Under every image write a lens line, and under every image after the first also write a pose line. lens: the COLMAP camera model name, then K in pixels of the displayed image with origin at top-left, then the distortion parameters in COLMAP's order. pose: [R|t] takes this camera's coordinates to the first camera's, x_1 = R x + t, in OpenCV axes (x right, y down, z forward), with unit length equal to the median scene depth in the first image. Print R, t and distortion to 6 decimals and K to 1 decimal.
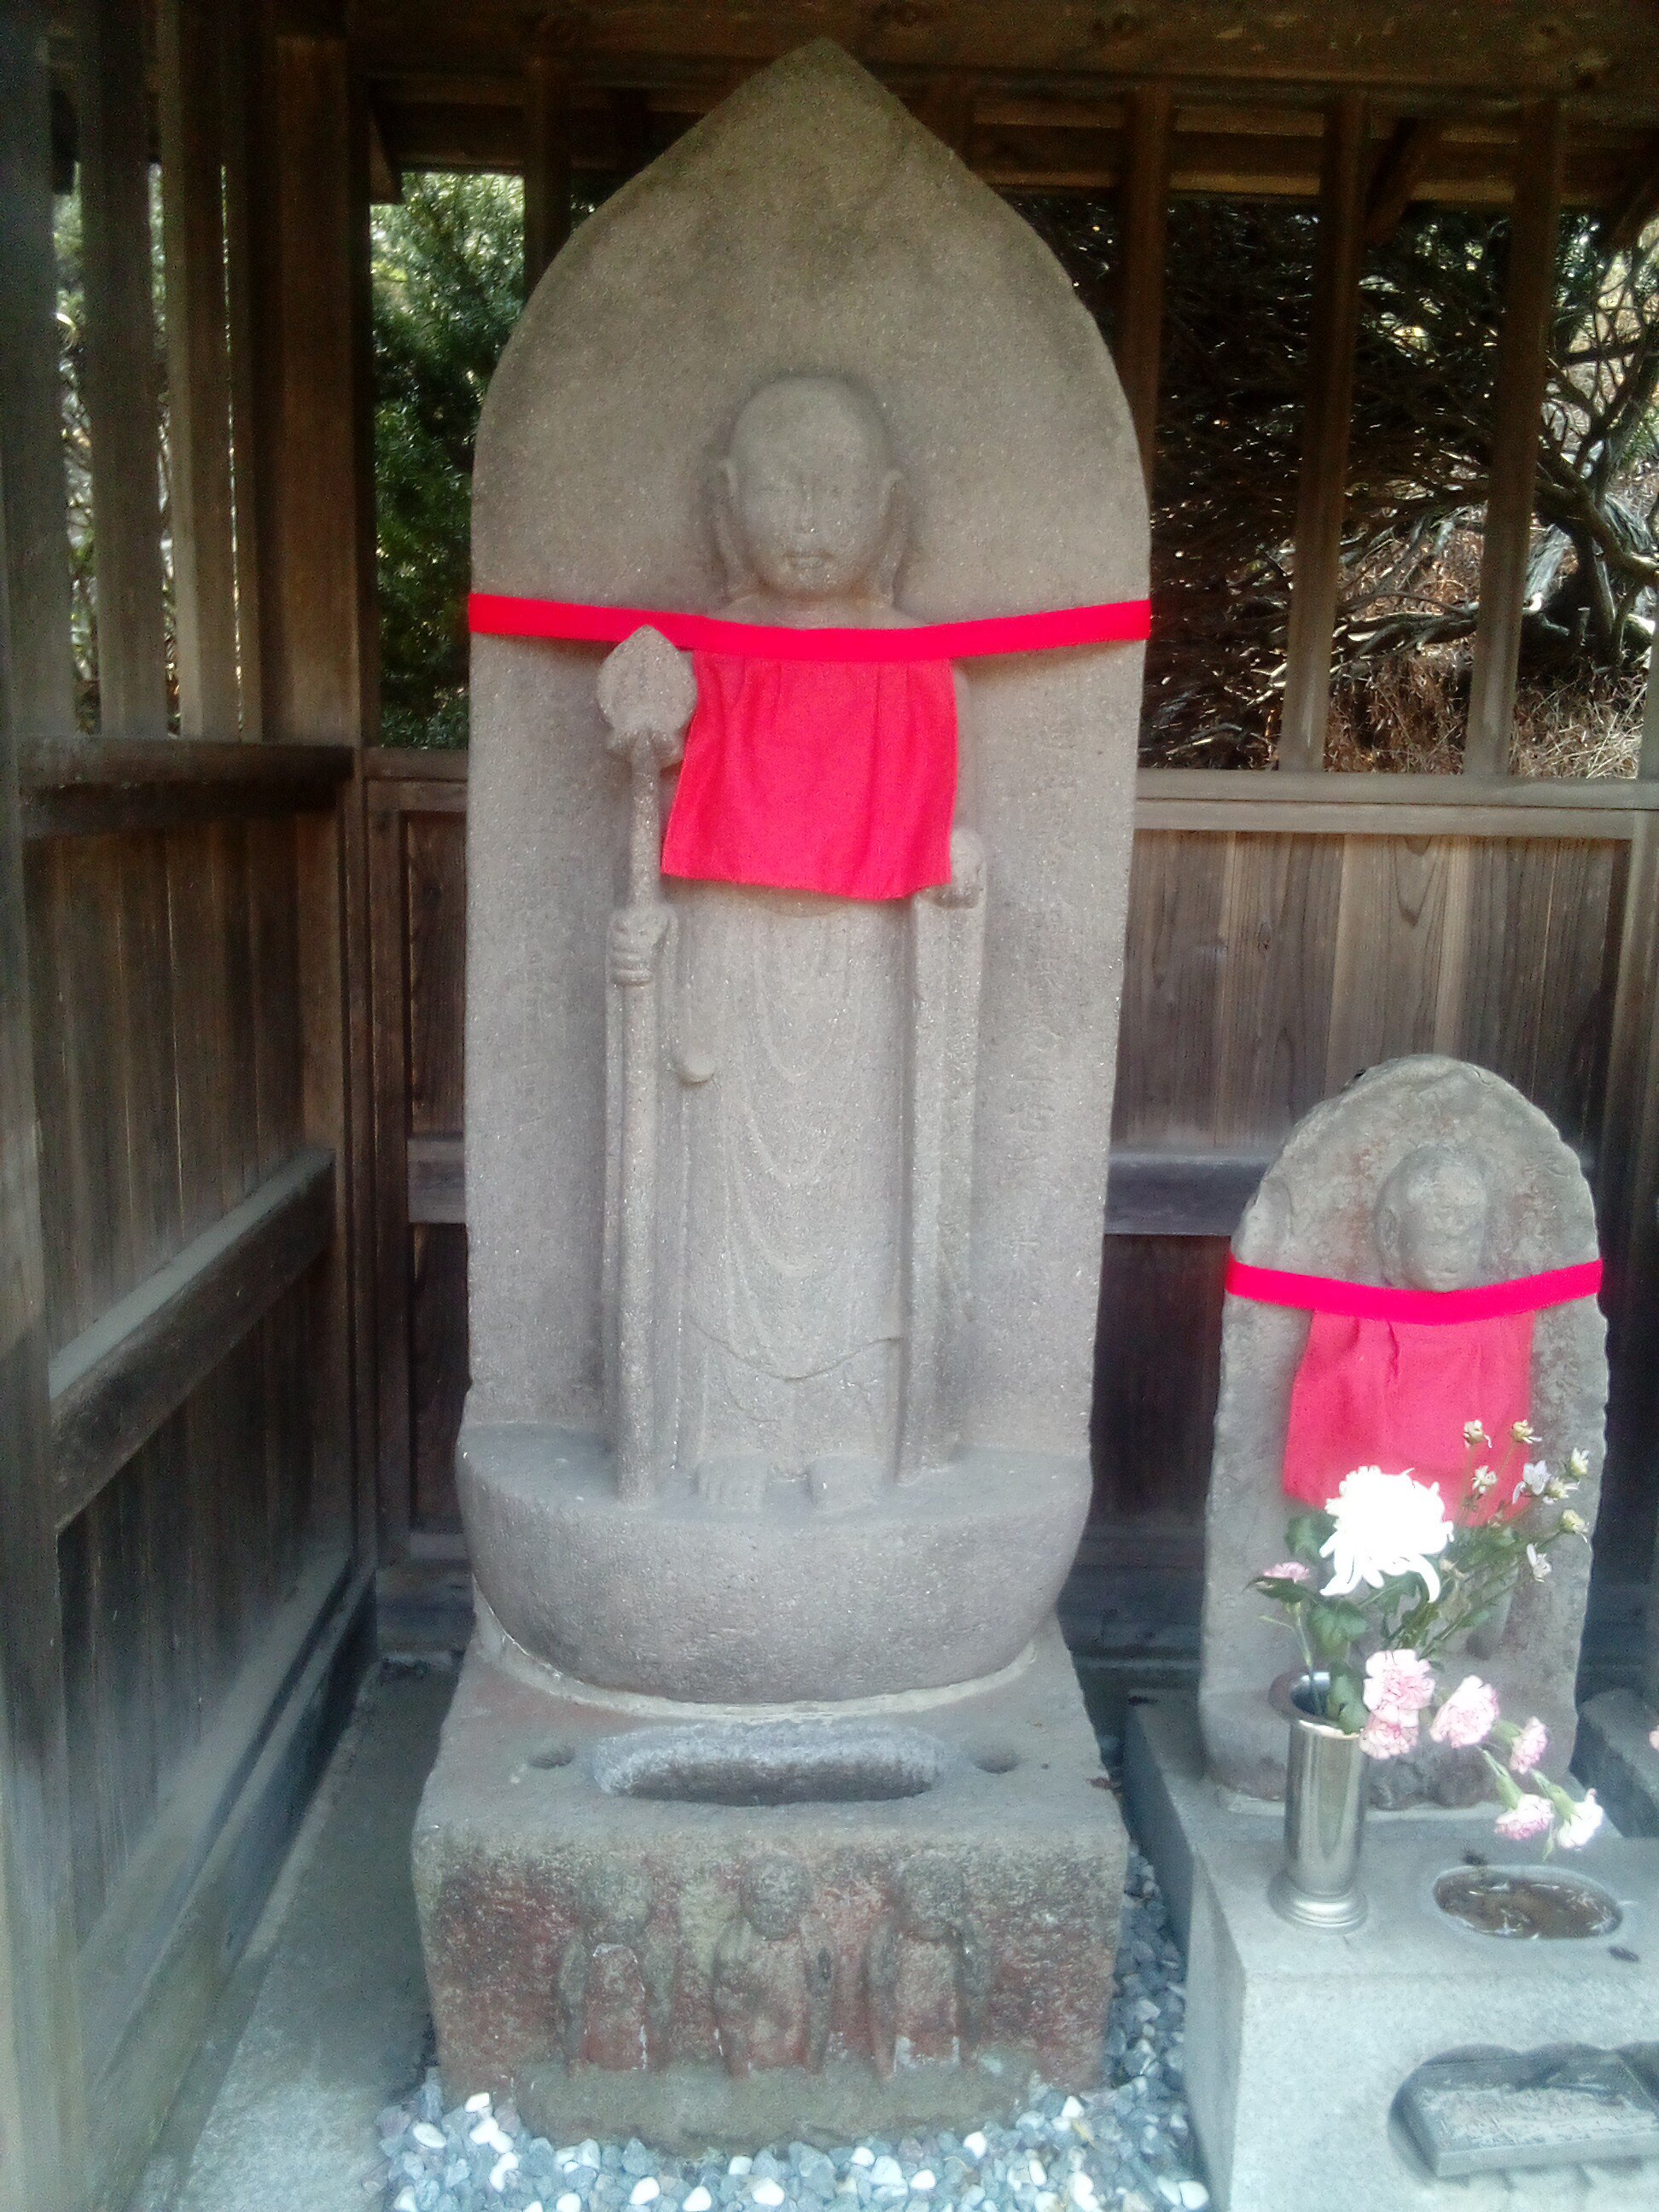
lens RADIAL K [[1803.5, 0, 829.5], [0, 1803.5, 1106.0], [0, 0, 1]] dist [0.015618, 0.003298]
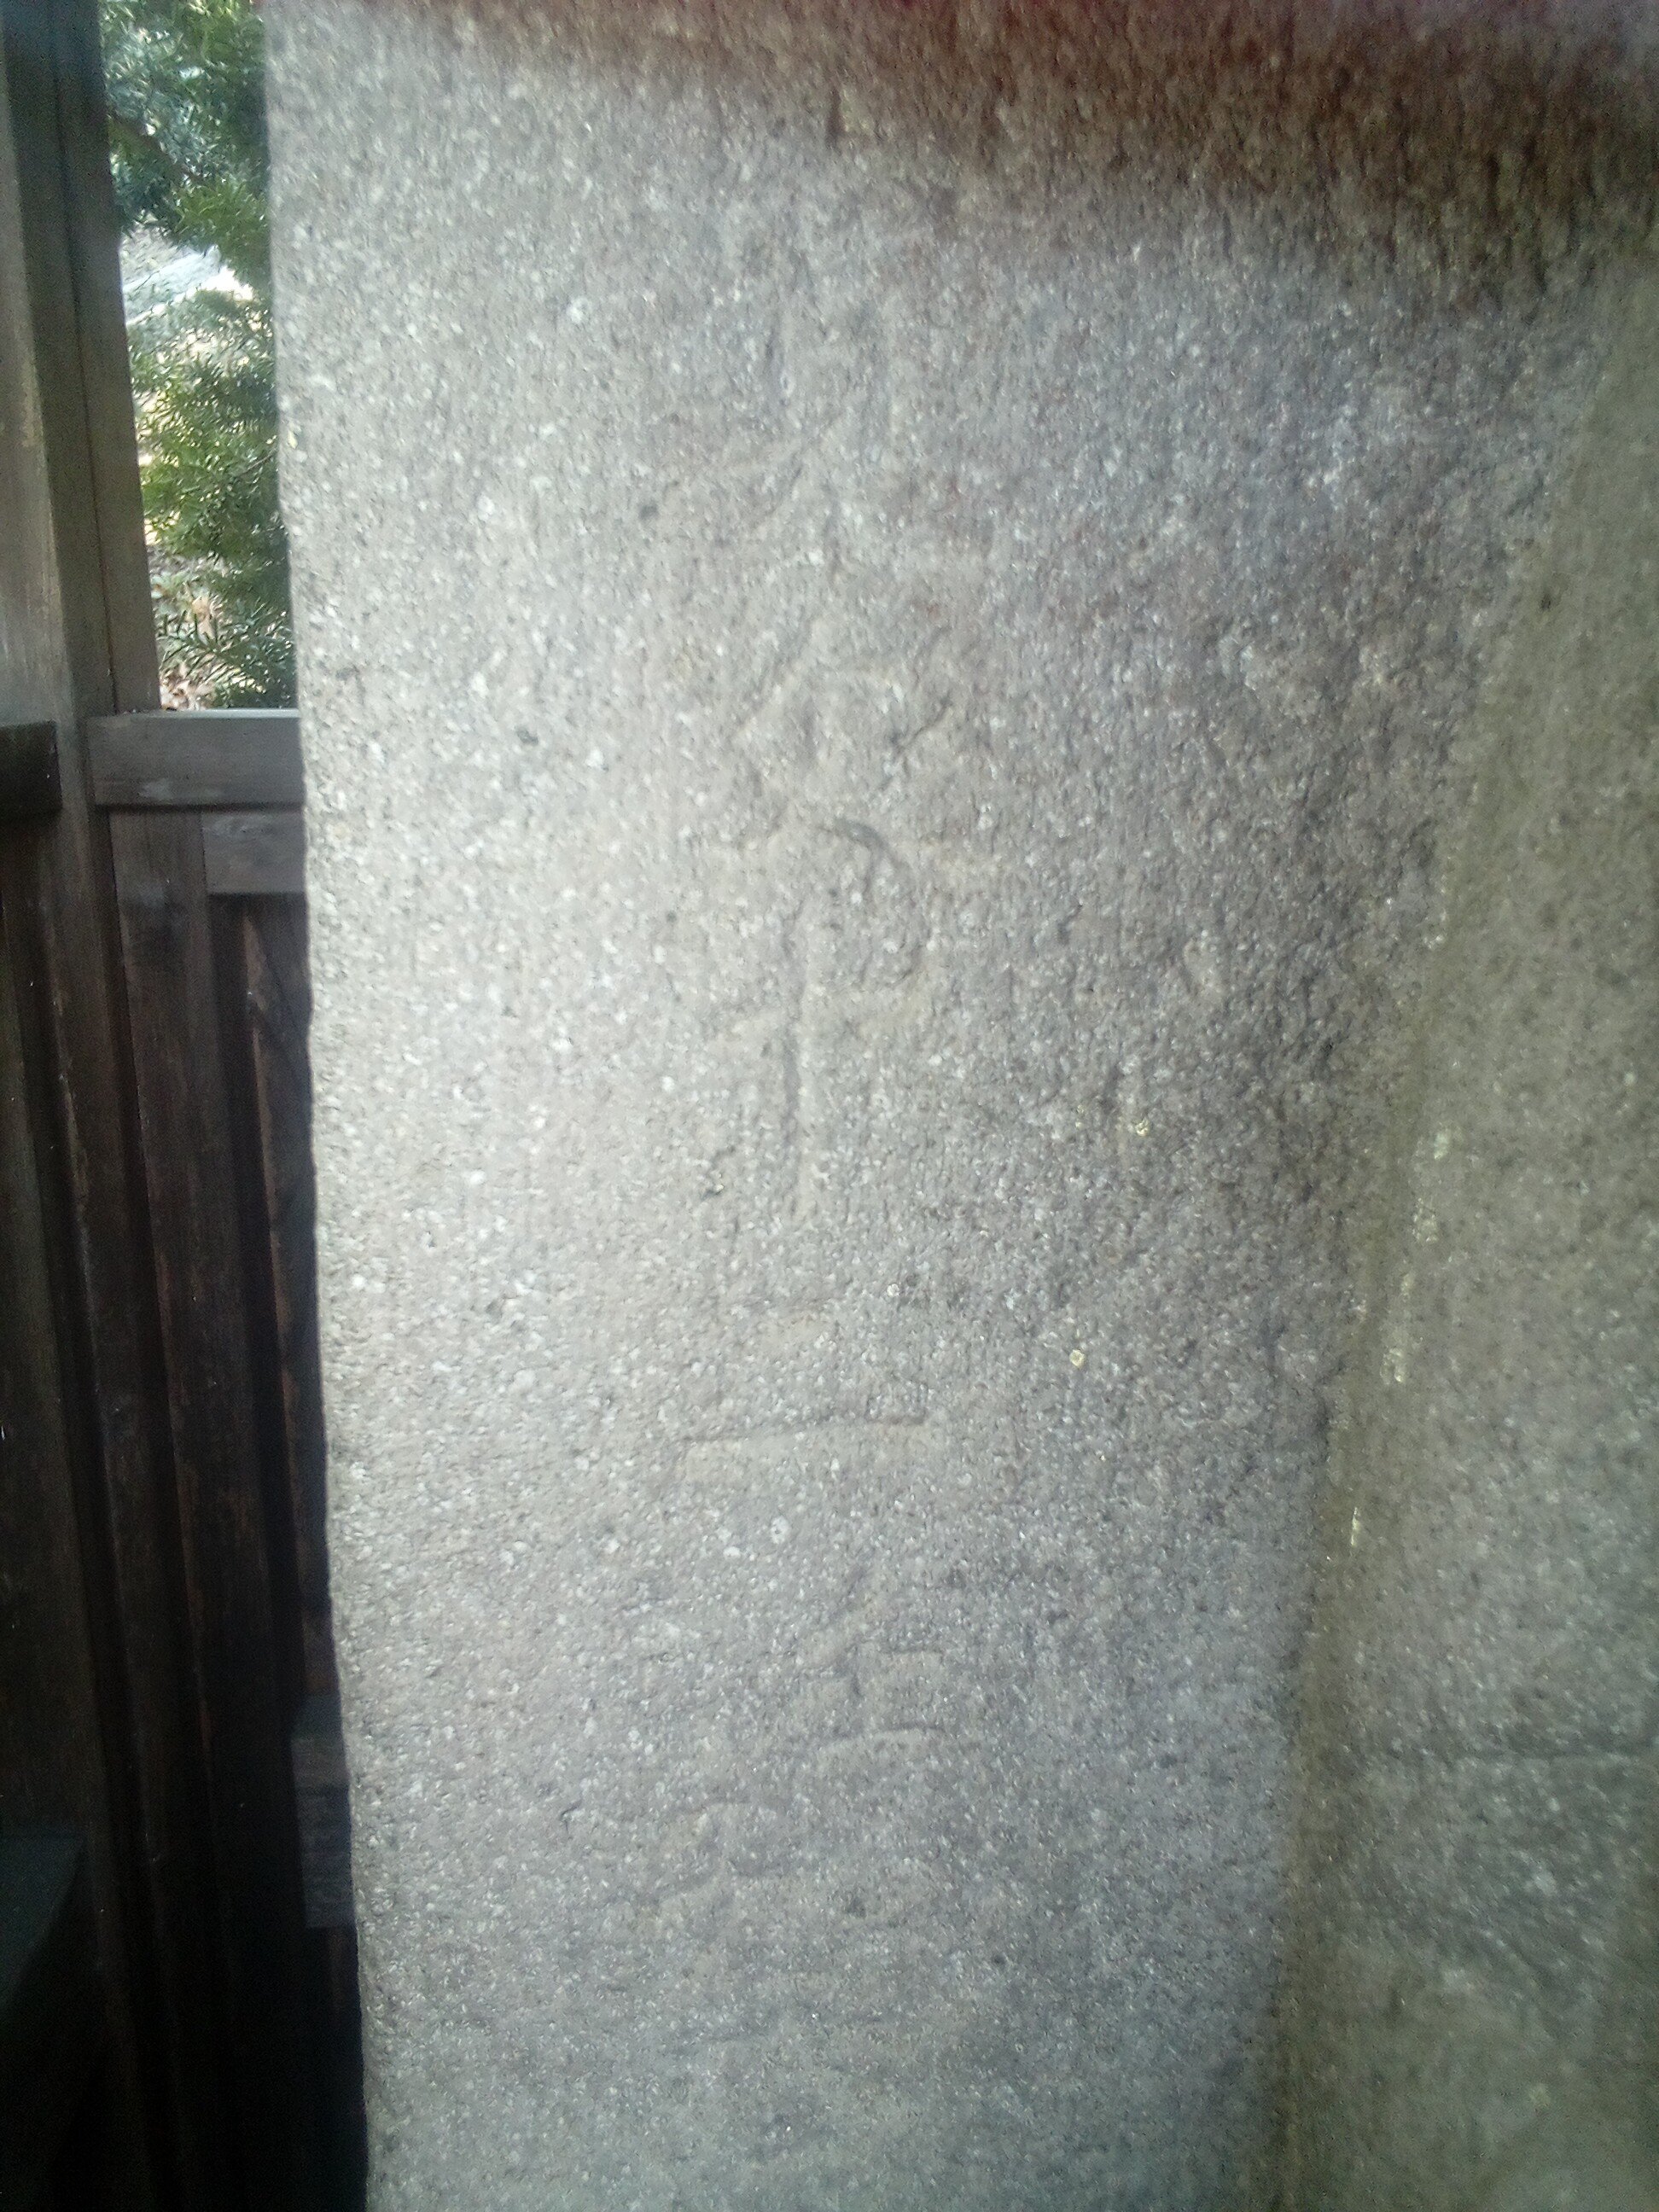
lens RADIAL K [[1803.5, 0, 829.5], [0, 1803.5, 1106.0], [0, 0, 1]] dist [0.015618, 0.003298]
pose [[0.999489, -0.030456, 0.009747, -0.123213], [0.029754, 0.997407, 0.065526, -0.144977], [-0.011717, -0.065203, 0.997803, 0.655377]]
